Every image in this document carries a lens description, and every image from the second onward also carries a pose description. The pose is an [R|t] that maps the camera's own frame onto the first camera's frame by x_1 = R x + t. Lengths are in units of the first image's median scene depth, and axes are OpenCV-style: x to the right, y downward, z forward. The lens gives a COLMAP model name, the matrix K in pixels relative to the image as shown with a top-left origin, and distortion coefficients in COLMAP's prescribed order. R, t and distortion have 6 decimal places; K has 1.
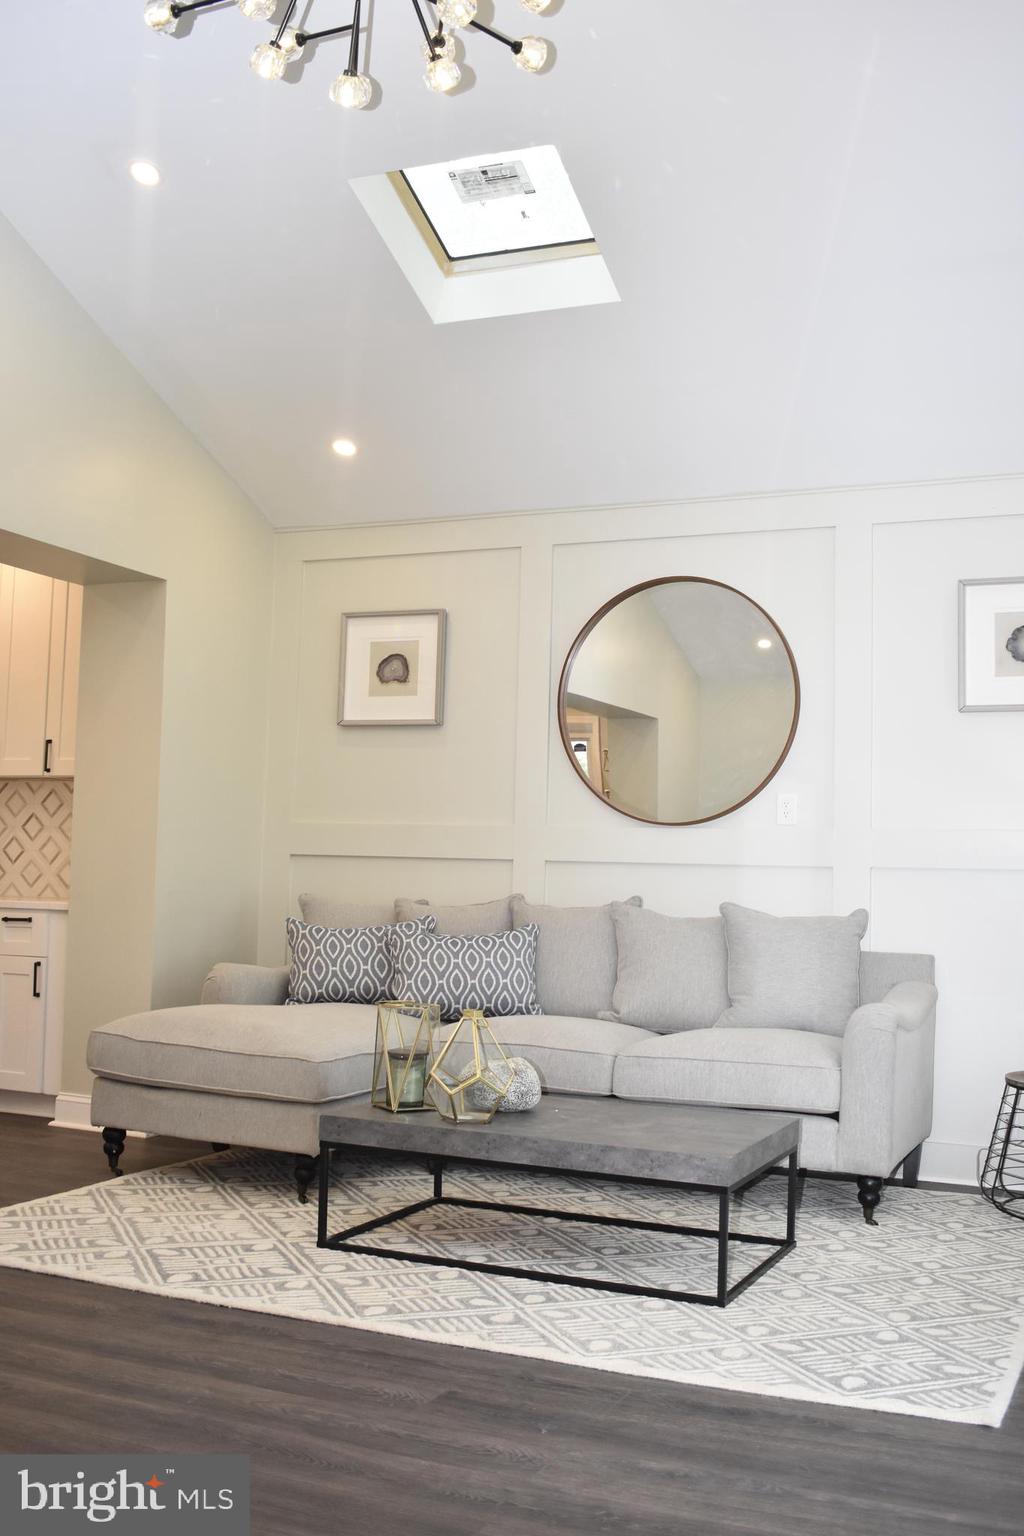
lens RADIAL K [[1552.7, 0, 504.7], [0, 1552.7, 764.3], [0, 0, 1]] dist [0.006309, 0.006045]
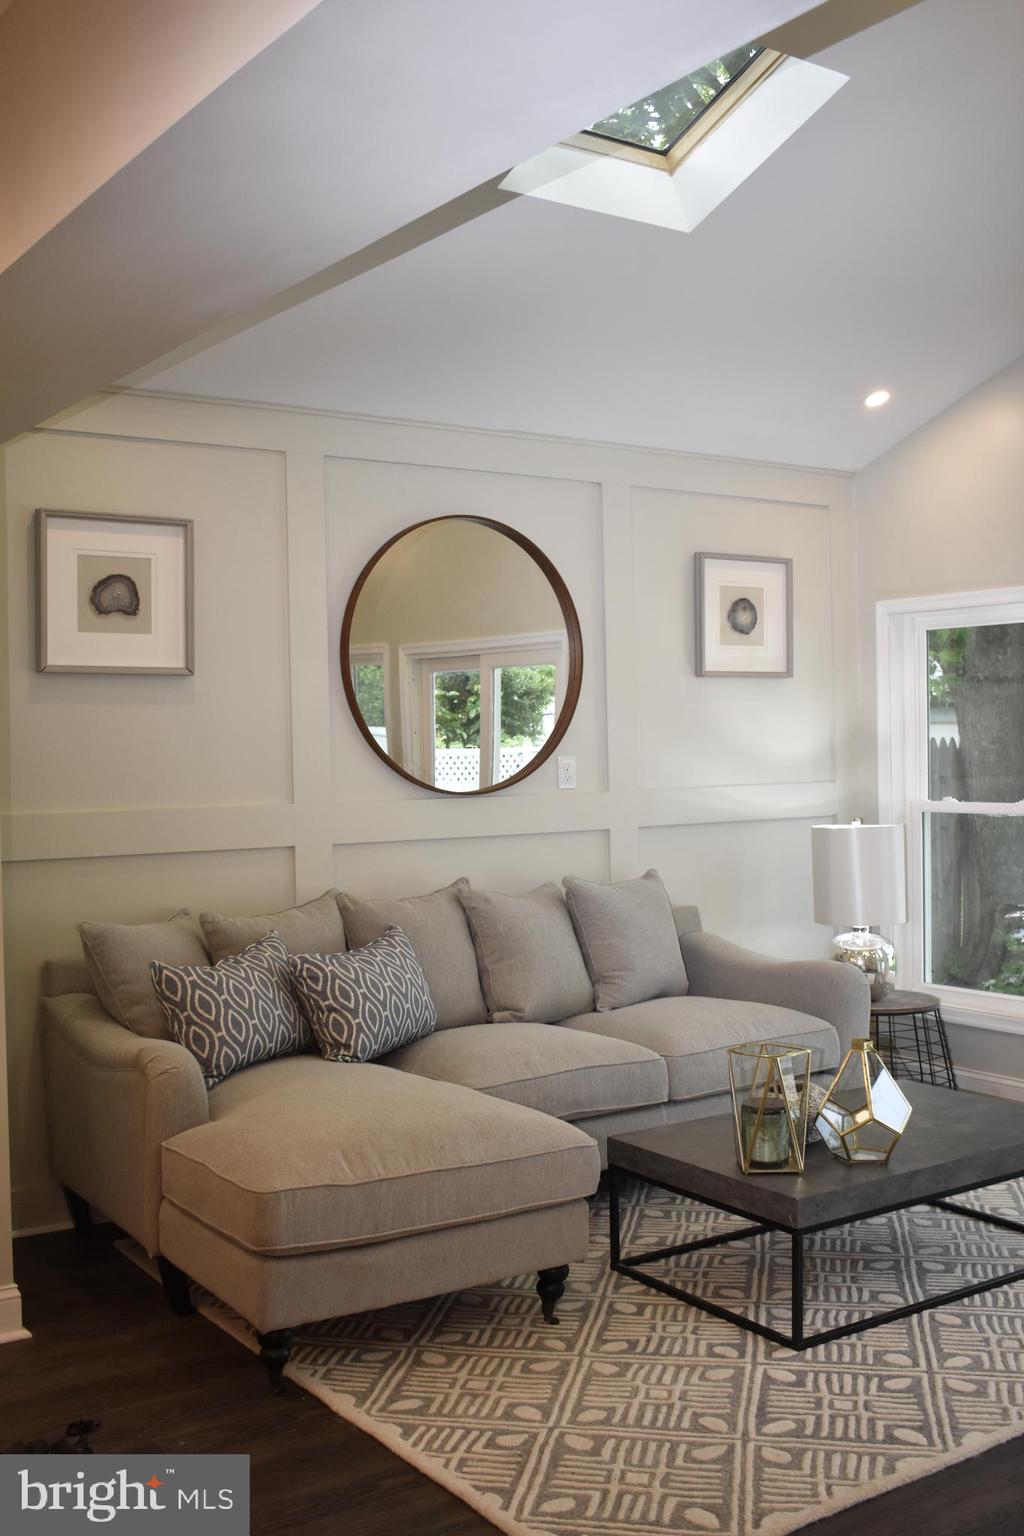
lens RADIAL K [[1552.7, 0, 504.7], [0, 1552.7, 764.3], [0, 0, 1]] dist [0.006309, 0.006045]
pose [[0.539577, -0.031728, 0.841338, -0.585111], [-0.007179, 0.999080, 0.042281, -0.015417], [-0.841906, -0.028853, 0.538852, 0.470264]]
